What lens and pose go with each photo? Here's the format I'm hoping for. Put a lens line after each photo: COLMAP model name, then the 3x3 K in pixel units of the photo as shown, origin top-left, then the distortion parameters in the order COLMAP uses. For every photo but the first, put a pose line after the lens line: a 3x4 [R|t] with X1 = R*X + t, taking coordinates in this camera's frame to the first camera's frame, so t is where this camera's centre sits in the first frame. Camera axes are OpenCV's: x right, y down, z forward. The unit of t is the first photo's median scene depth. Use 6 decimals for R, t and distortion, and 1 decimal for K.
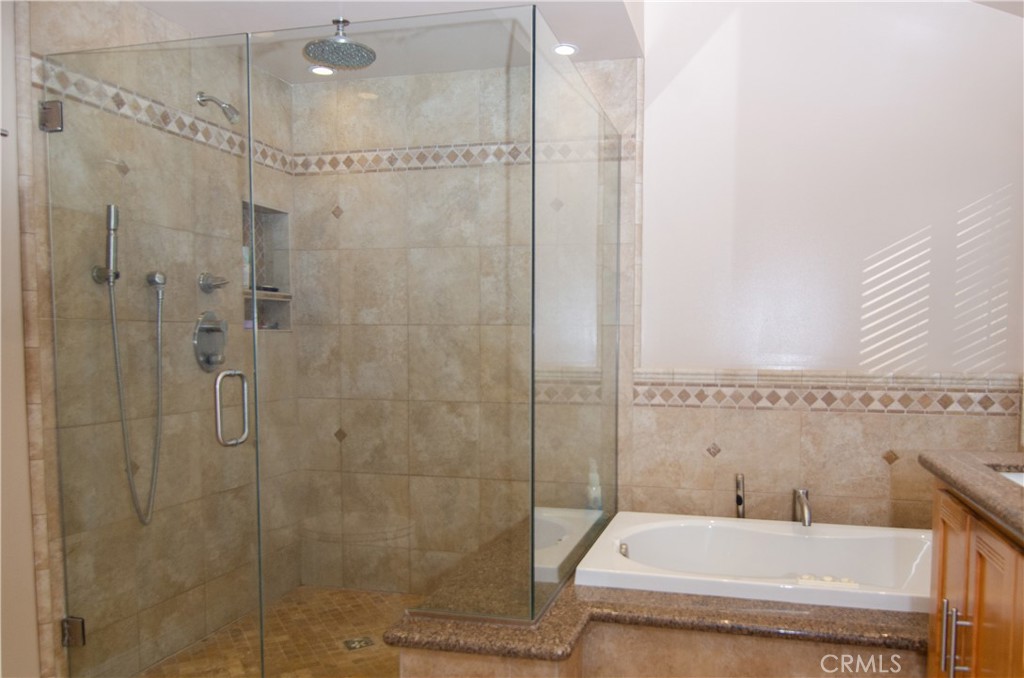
lens RADIAL K [[732.7, 0, 572.8], [0, 732.7, 383.9], [0, 0, 1]] dist [0.004290, -0.018061]
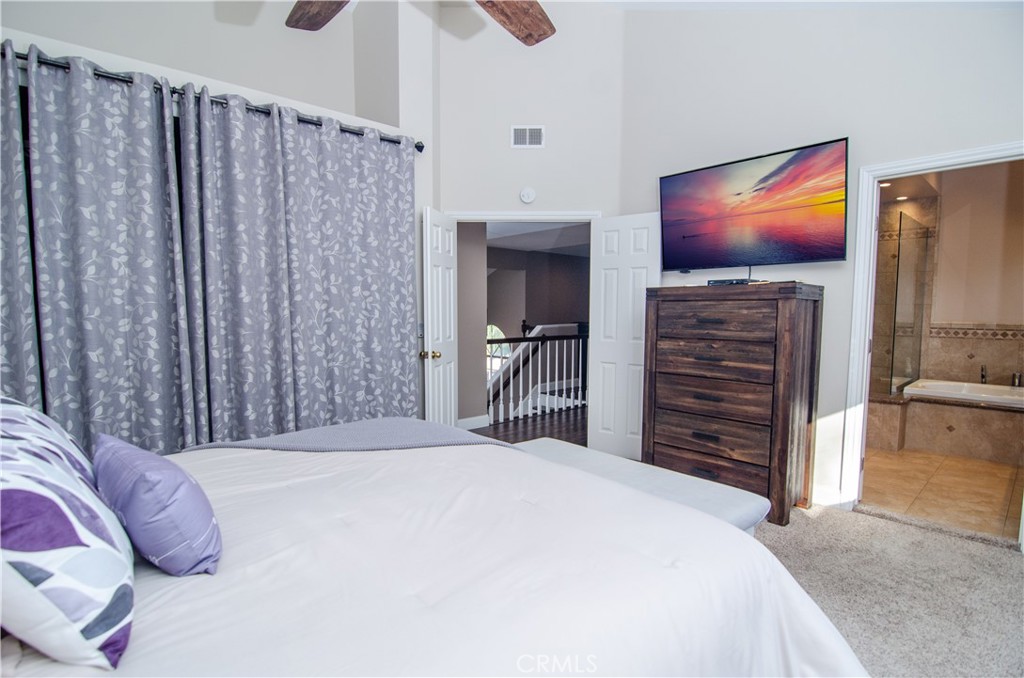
lens RADIAL K [[489.1, 0, 519.6], [0, 489.1, 348.6], [0, 0, 1]] dist [-0.011300, -0.007157]
pose [[0.821690, 0.039235, -0.568583, -0.129246], [-0.032468, 0.999230, 0.022031, 0.080644], [0.569009, 0.000359, 0.822331, -1.163216]]
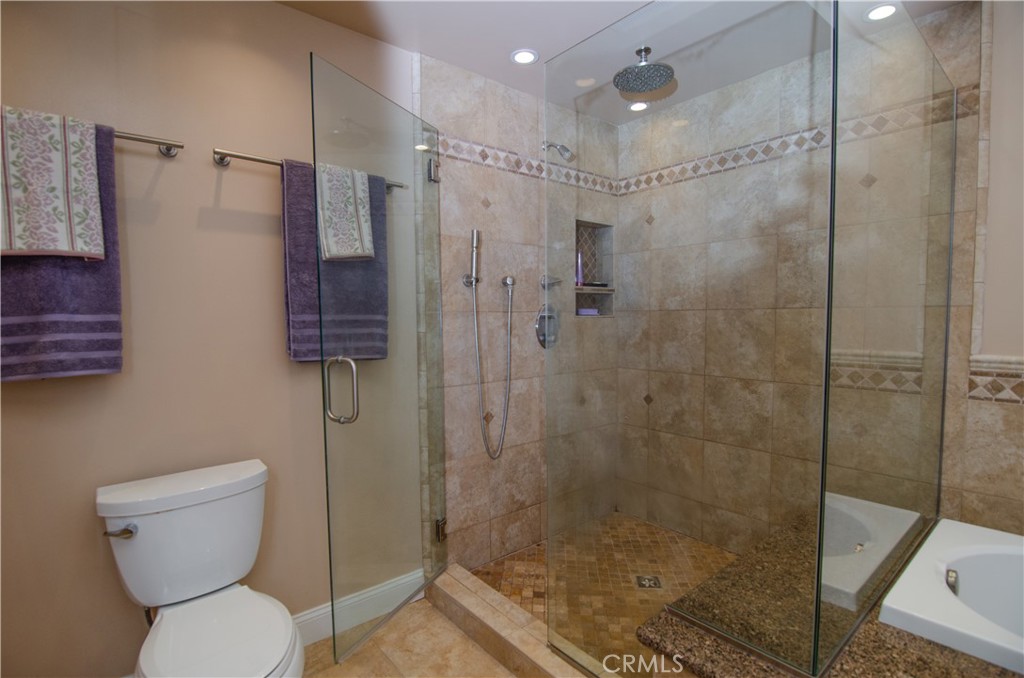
lens RADIAL K [[489.1, 0, 507.3], [0, 489.1, 348.2], [0, 0, 1]] dist [-0.011300, -0.007157]
pose [[0.793457, 0.026701, -0.608040, -0.006061], [-0.025809, 0.999615, 0.010217, -0.022363], [0.608079, 0.007586, 0.793840, 0.226978]]
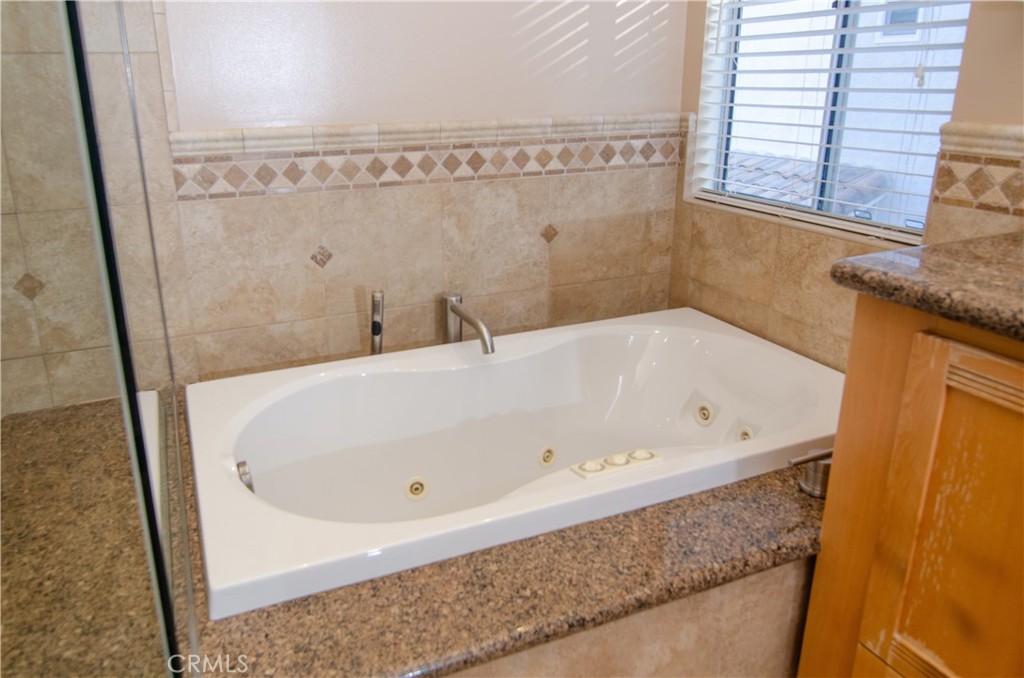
lens RADIAL K [[732.7, 0, 459.3], [0, 732.7, 301.1], [0, 0, 1]] dist [0.004290, -0.018061]
pose [[0.821196, -0.186130, 0.539437, -0.063076], [0.054749, 0.966647, 0.250191, -0.026375], [-0.568013, -0.175922, 0.803998, 0.422425]]
